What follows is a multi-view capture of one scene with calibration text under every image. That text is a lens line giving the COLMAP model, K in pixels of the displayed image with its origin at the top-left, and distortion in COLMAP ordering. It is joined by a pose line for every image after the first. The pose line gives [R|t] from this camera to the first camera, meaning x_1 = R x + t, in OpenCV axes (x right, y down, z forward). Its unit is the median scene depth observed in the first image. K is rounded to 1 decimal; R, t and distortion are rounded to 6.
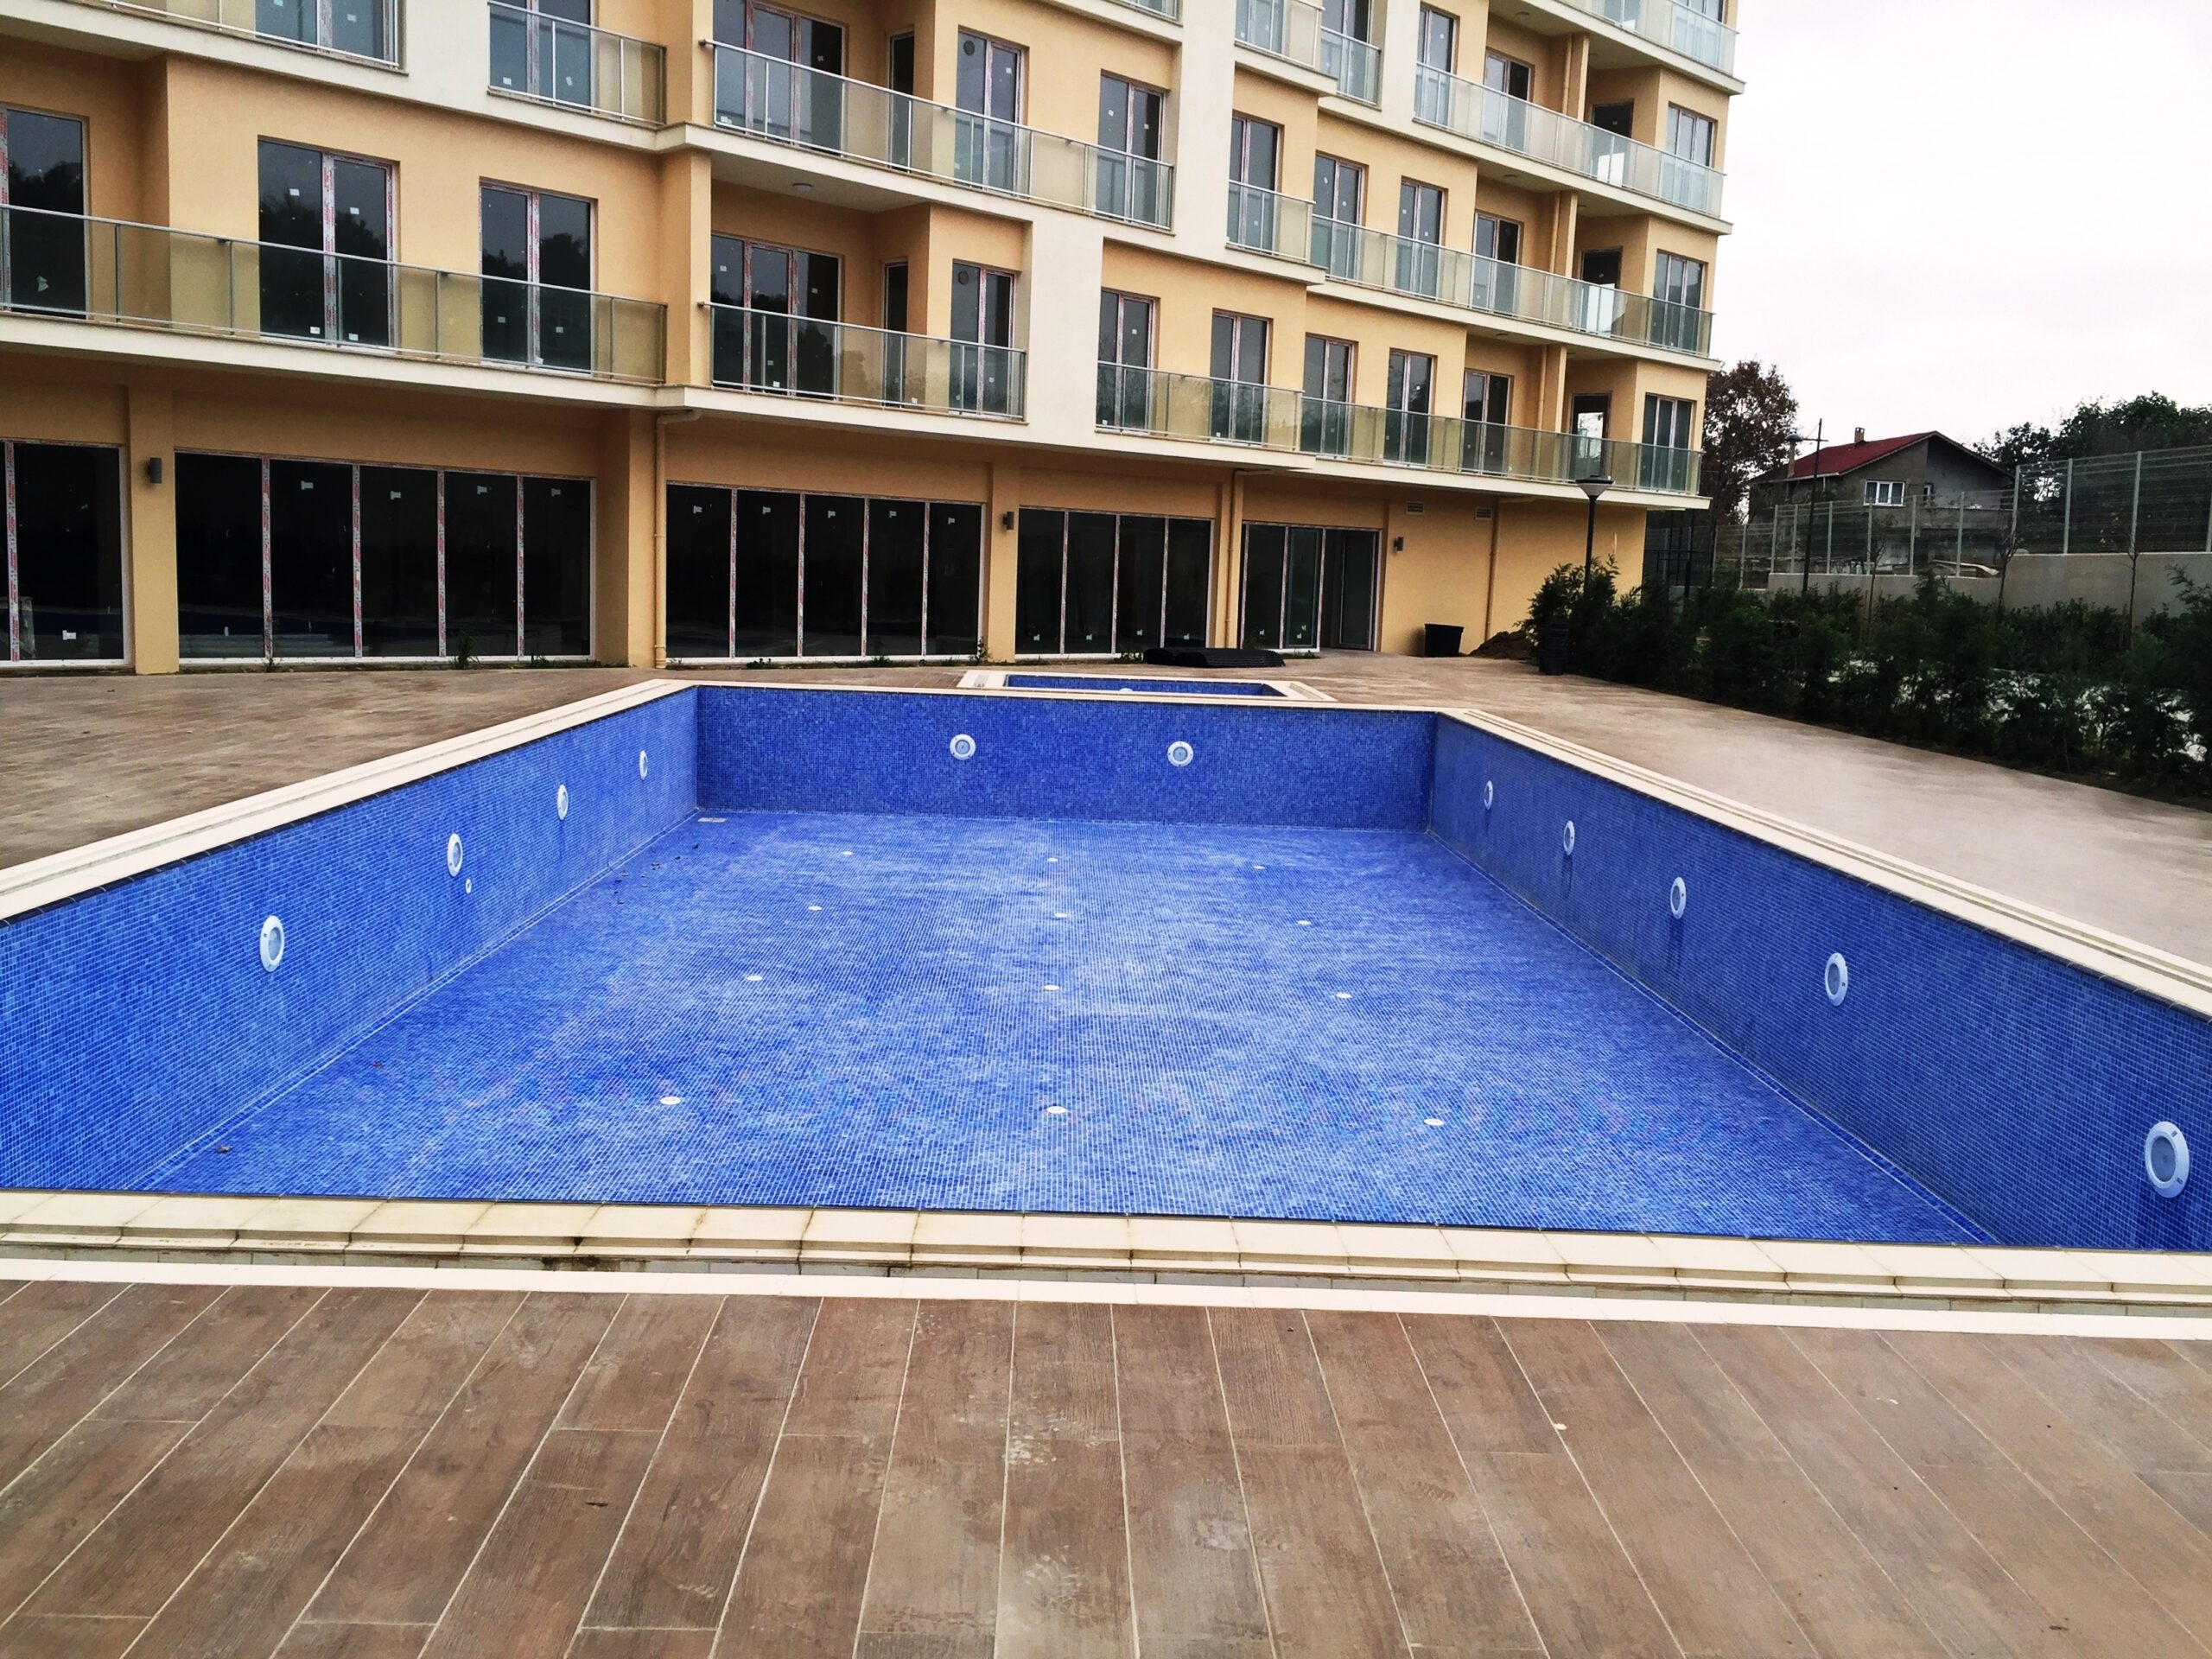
lens RADIAL K [[1886.9, 0, 1112.1], [0, 1886.9, 793.4], [0, 0, 1]] dist [0.083785, -0.102566]
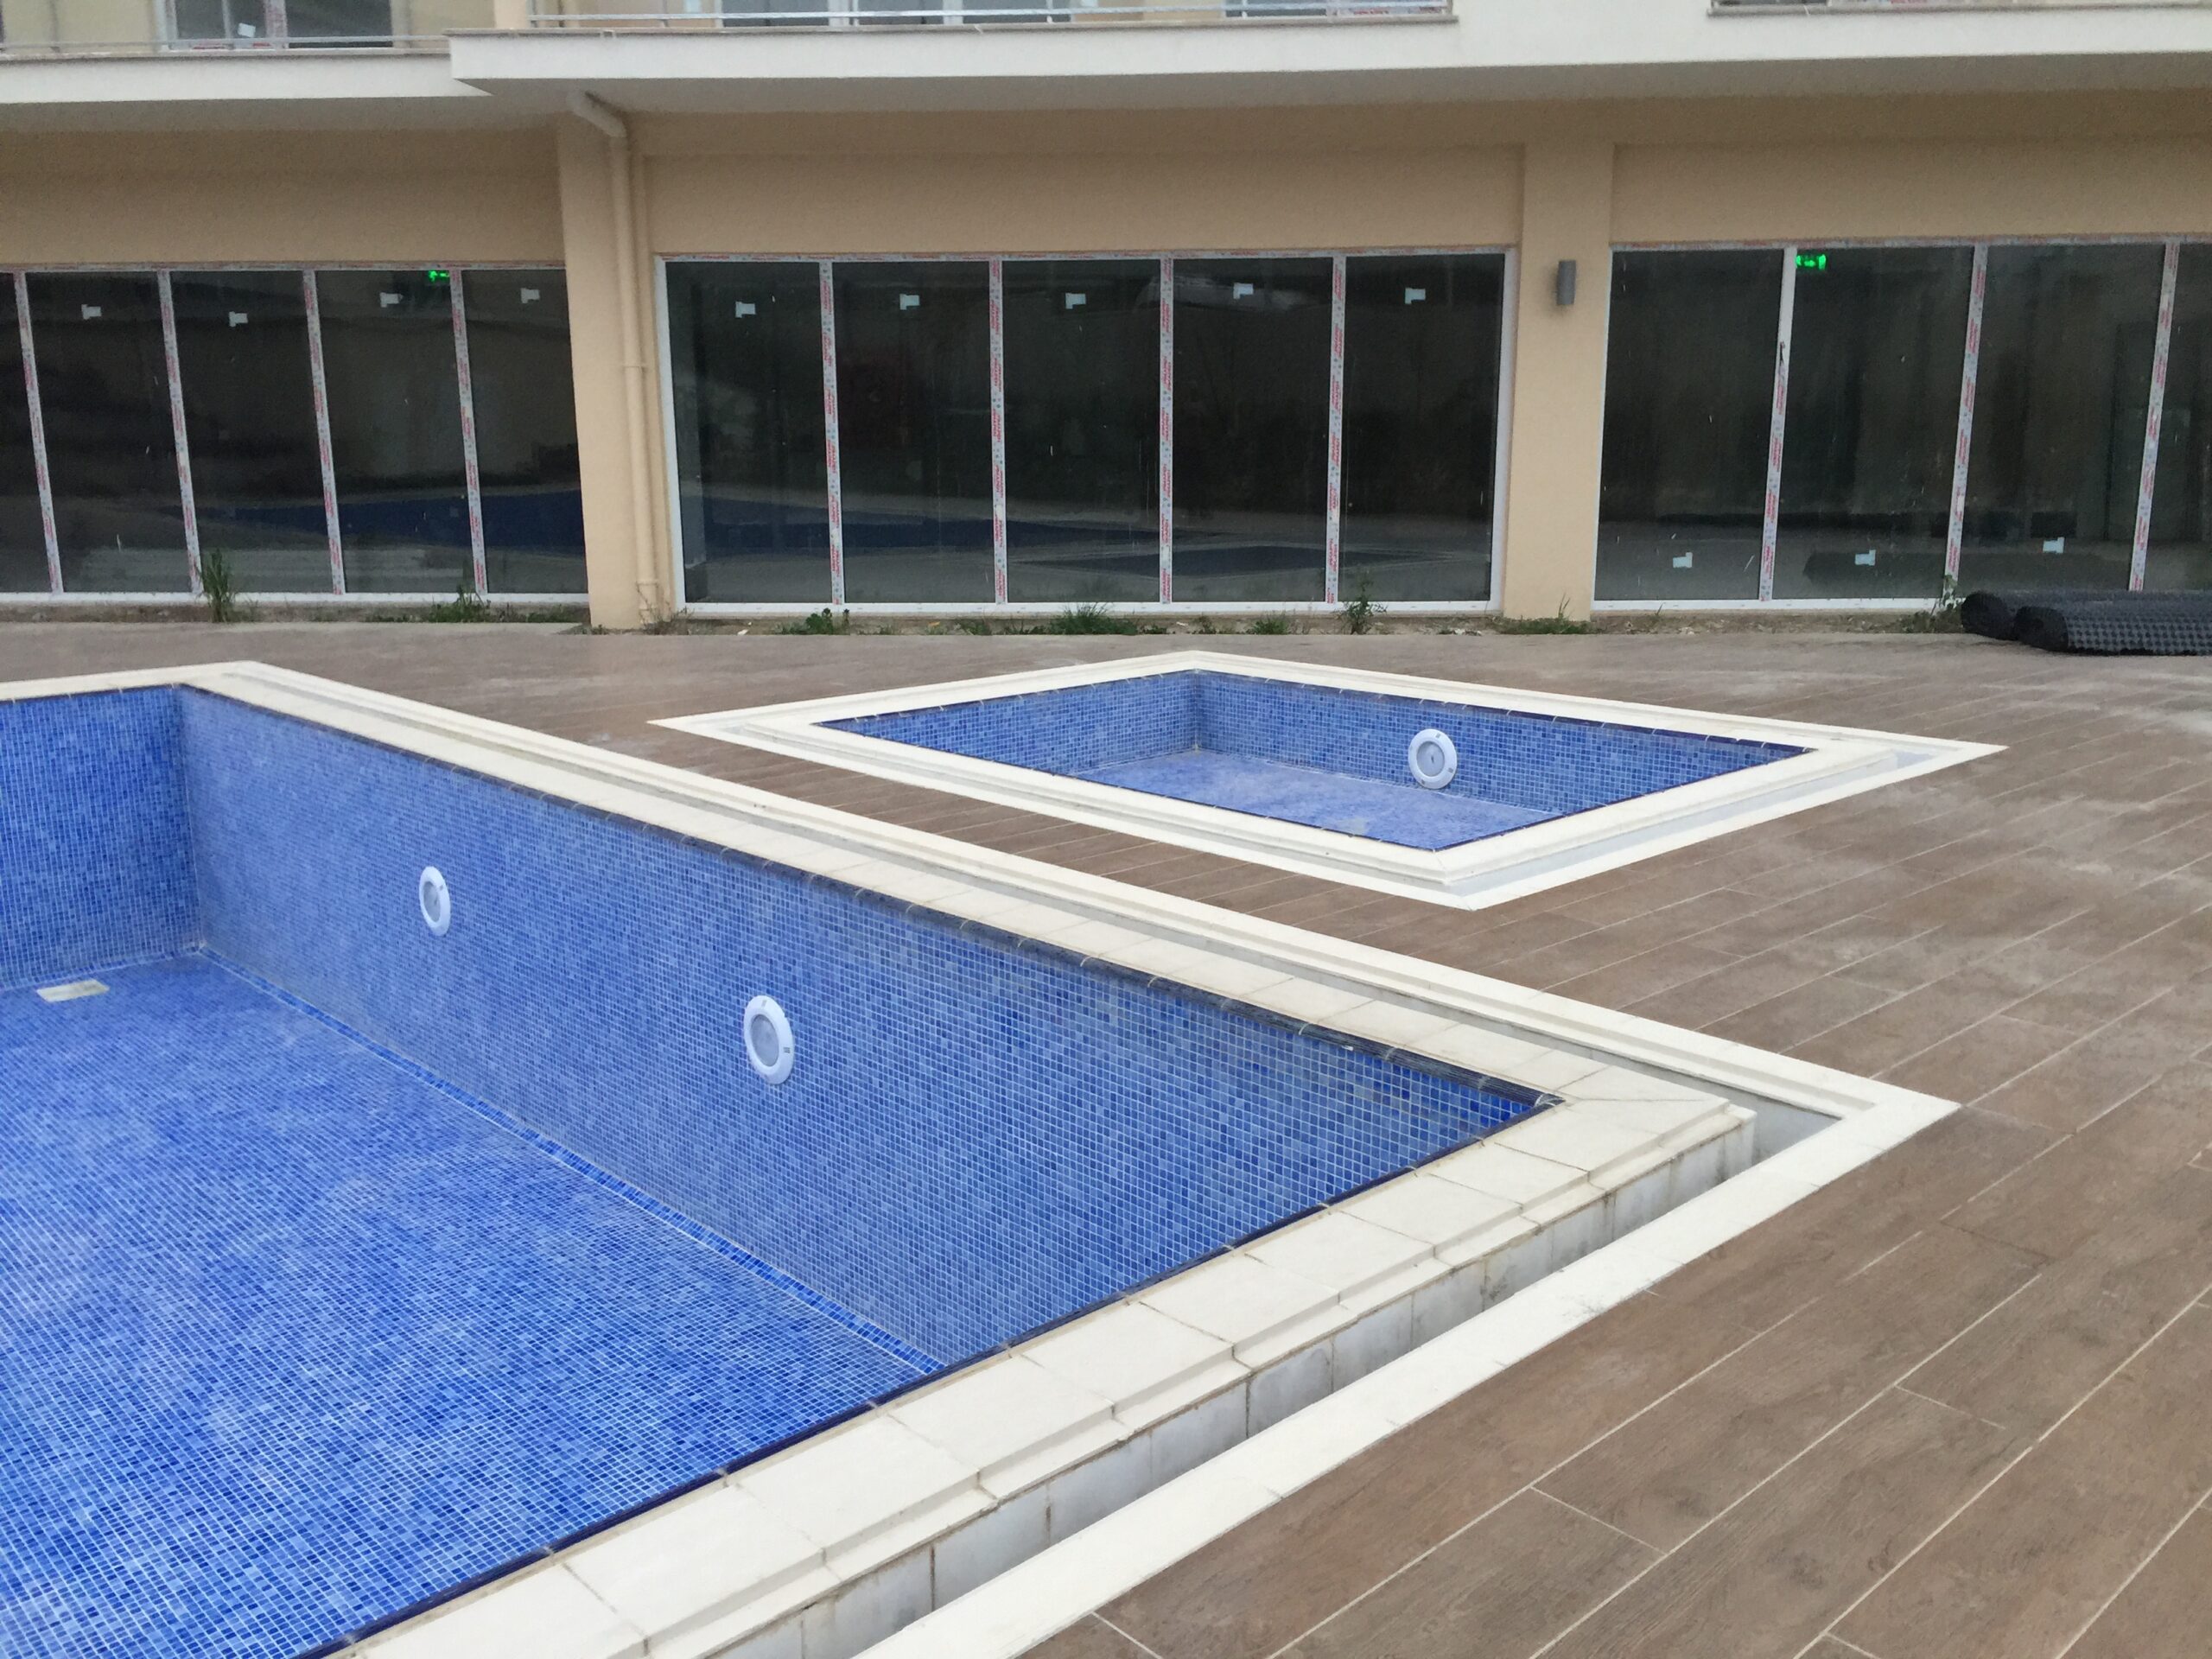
lens RADIAL K [[1886.9, 0, 1109.4], [0, 1886.9, 820.1], [0, 0, 1]] dist [0.083785, -0.102566]
pose [[0.660276, 0.120384, -0.741312, 0.276973], [-0.059433, 0.992349, 0.108214, -0.087327], [0.748668, -0.027393, 0.662379, 0.850730]]
